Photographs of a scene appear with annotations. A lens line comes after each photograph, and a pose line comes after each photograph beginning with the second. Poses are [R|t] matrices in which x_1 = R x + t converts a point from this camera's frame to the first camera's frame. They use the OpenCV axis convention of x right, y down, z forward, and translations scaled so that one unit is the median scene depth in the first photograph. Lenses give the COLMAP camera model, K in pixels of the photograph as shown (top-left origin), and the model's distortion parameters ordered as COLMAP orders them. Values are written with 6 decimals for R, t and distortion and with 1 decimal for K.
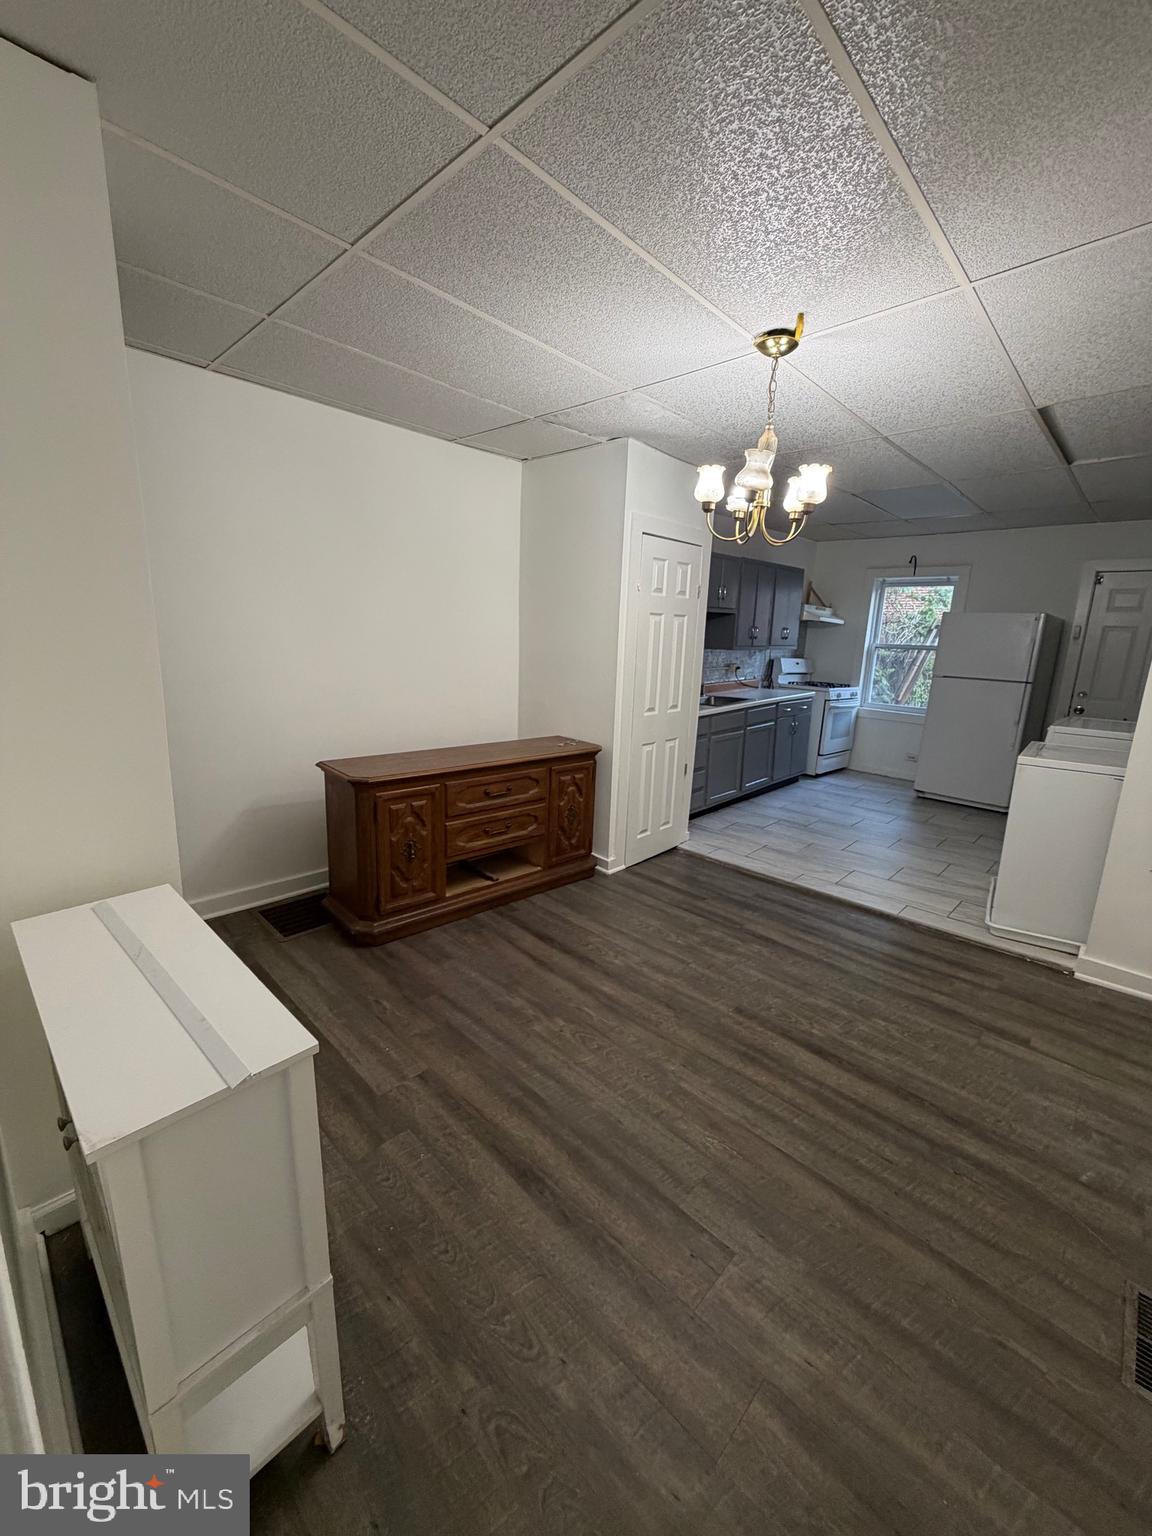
lens RADIAL K [[610.4, 0, 576.7], [0, 610.4, 760.9], [0, 0, 1]] dist [0.001679, -0.000079]
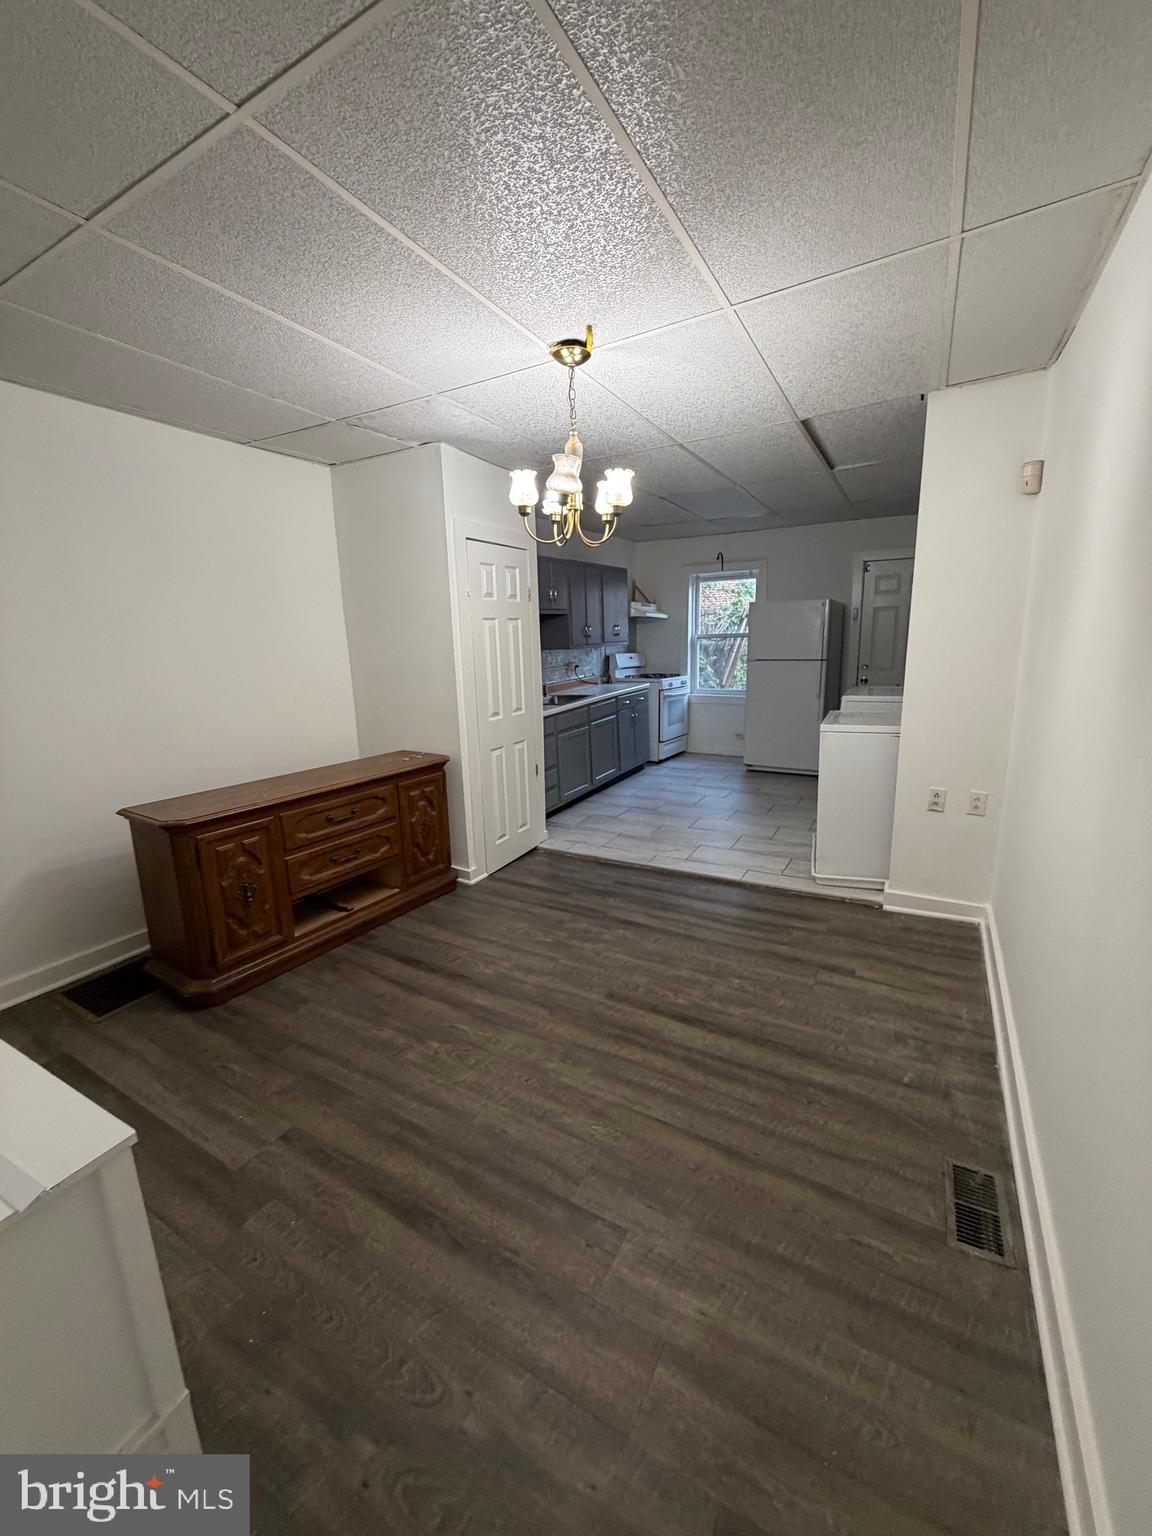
lens RADIAL K [[610.4, 0, 575.0], [0, 610.4, 761.0], [0, 0, 1]] dist [0.001679, -0.000079]
pose [[0.966748, -0.111123, 0.230326, 0.016392], [0.112952, 0.993586, 0.005274, 0.002199], [-0.229435, 0.020917, 0.973099, 0.000286]]
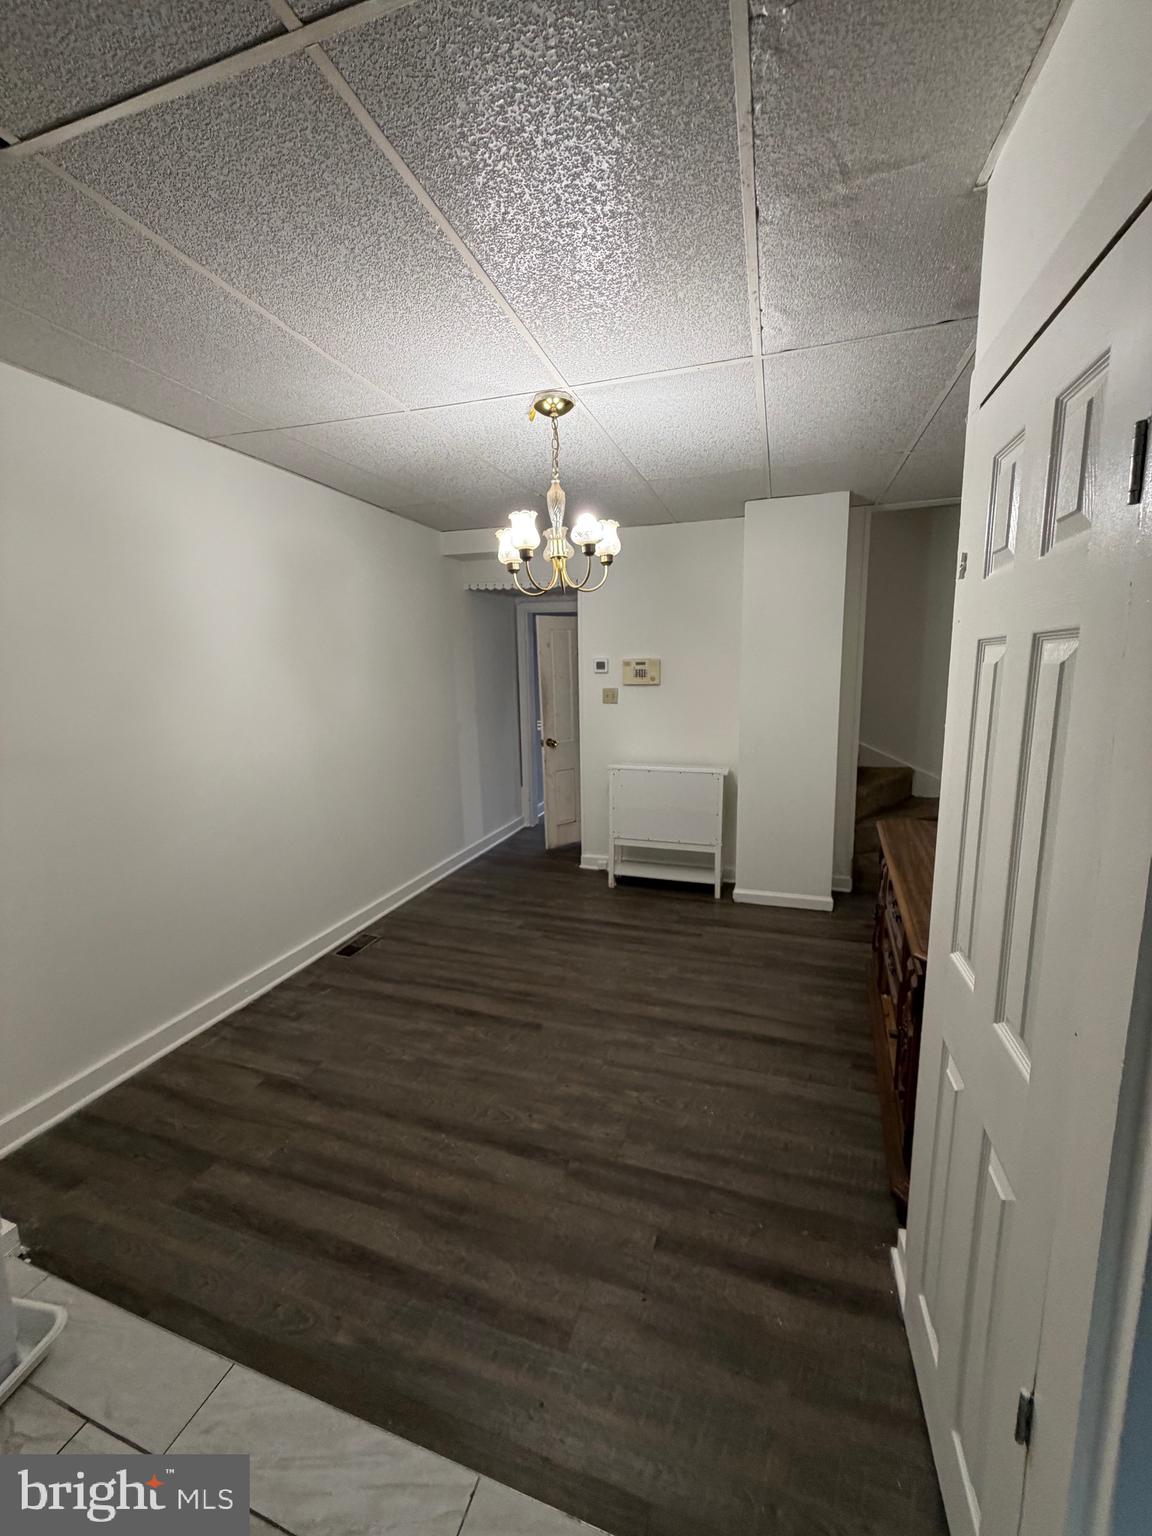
lens RADIAL K [[610.4, 0, 581.7], [0, 610.4, 767.4], [0, 0, 1]] dist [0.001679, -0.000079]
pose [[-0.896477, 0.046982, -0.440592, 0.716261], [-0.115513, 0.935197, 0.334758, -0.427867], [0.427768, 0.350997, -0.832956, 1.949012]]
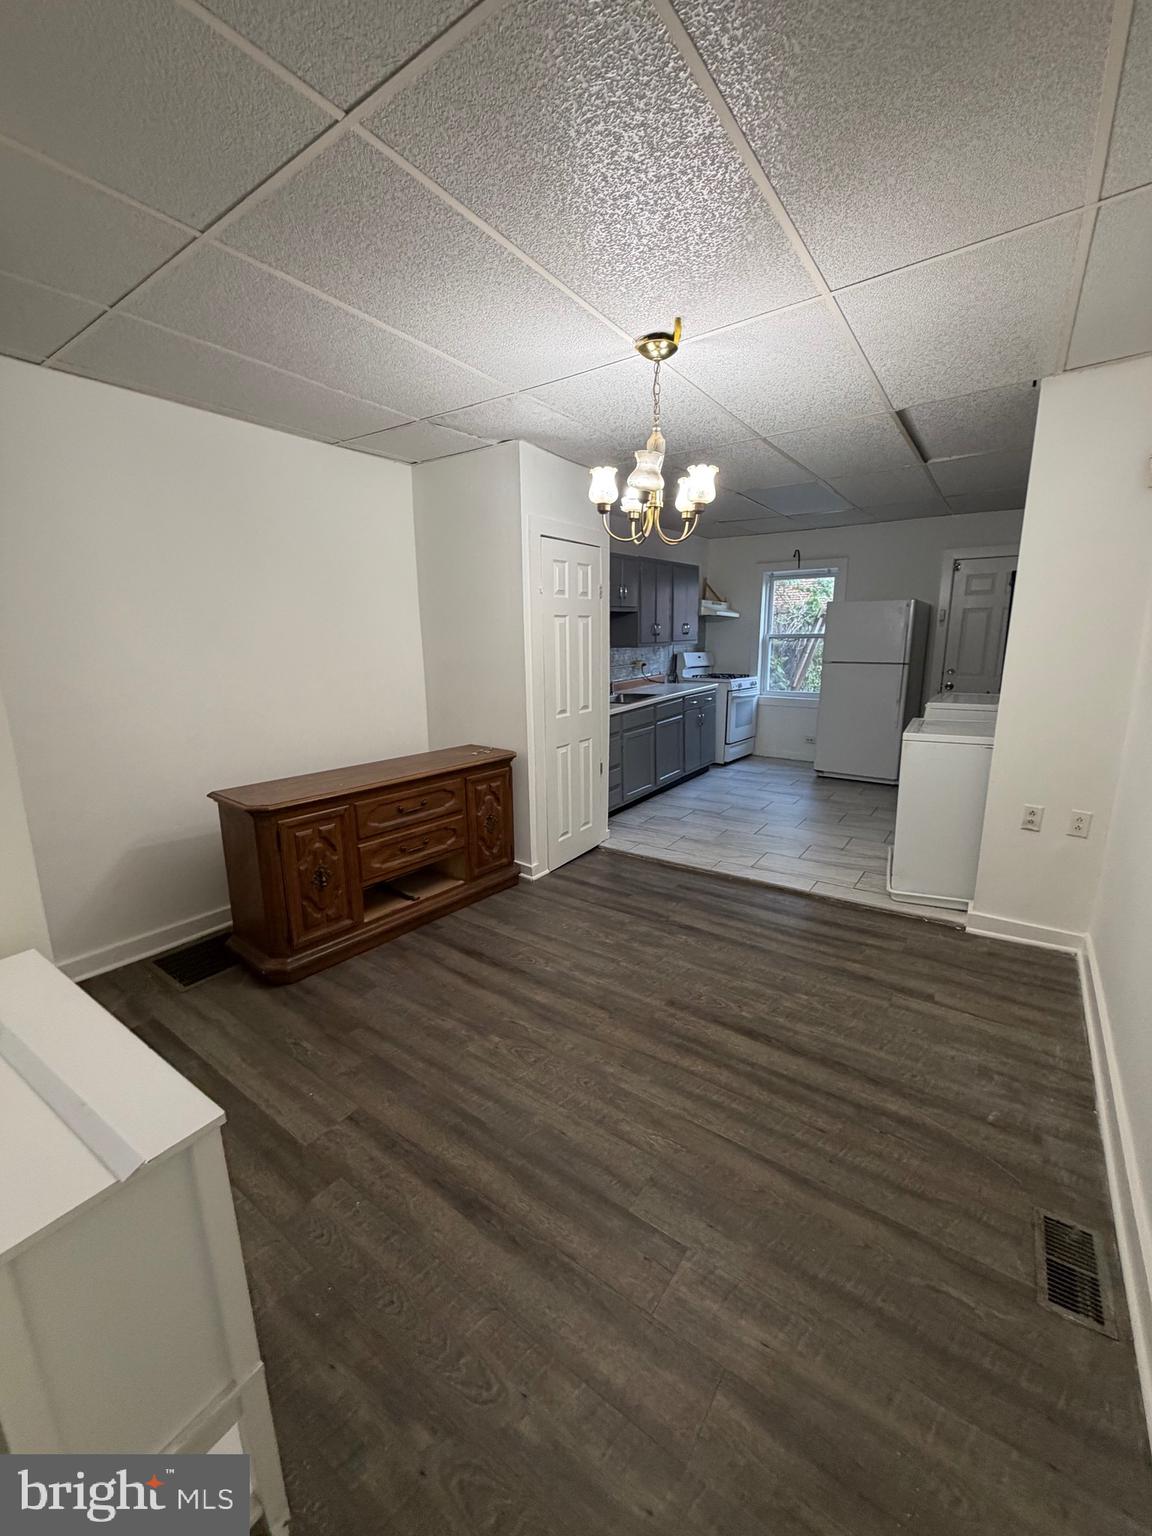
lens RADIAL K [[610.4, 0, 575.2], [0, 610.4, 761.1], [0, 0, 1]] dist [0.001679, -0.000079]
pose [[0.987917, -0.076368, 0.134862, 0.002147], [0.076793, 0.997045, 0.002059, -0.006769], [-0.134621, 0.008322, 0.990862, 0.014075]]
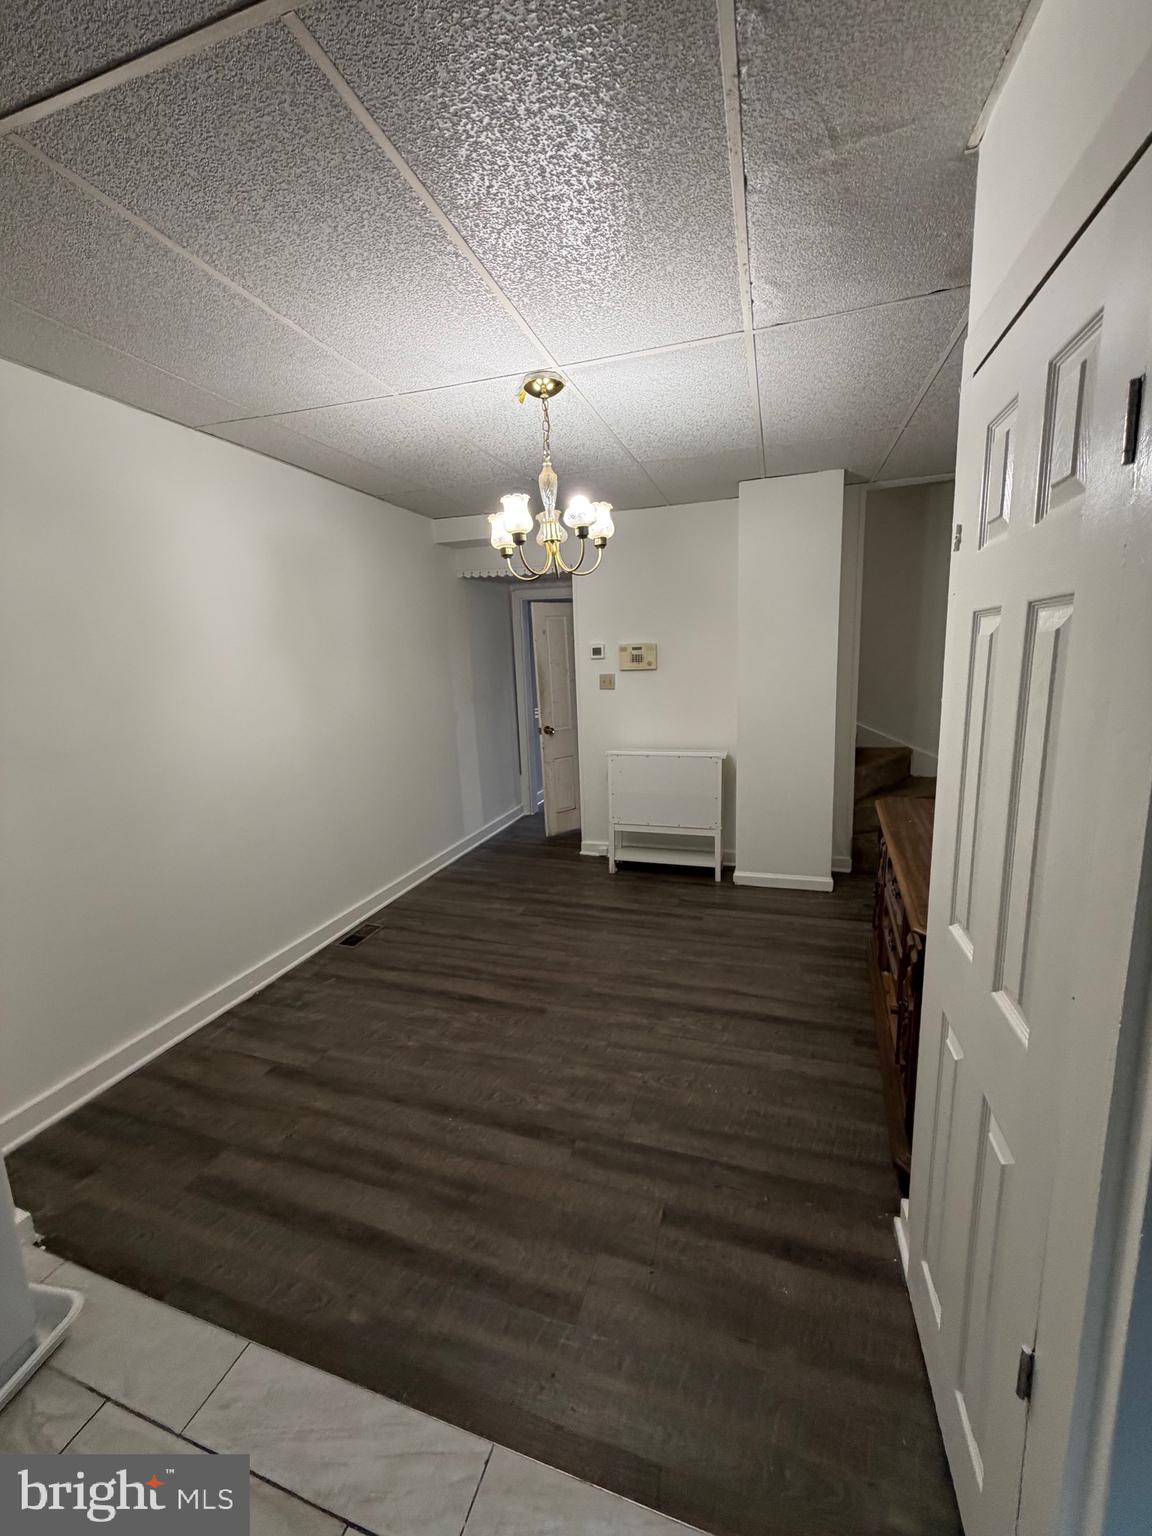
lens RADIAL K [[610.4, 0, 581.2], [0, 610.4, 767.3], [0, 0, 1]] dist [0.001679, -0.000079]
pose [[-0.894811, 0.073469, -0.440359, 0.715742], [-0.096328, 0.931360, 0.351126, -0.421001], [0.435930, 0.356611, -0.826314, 1.952615]]
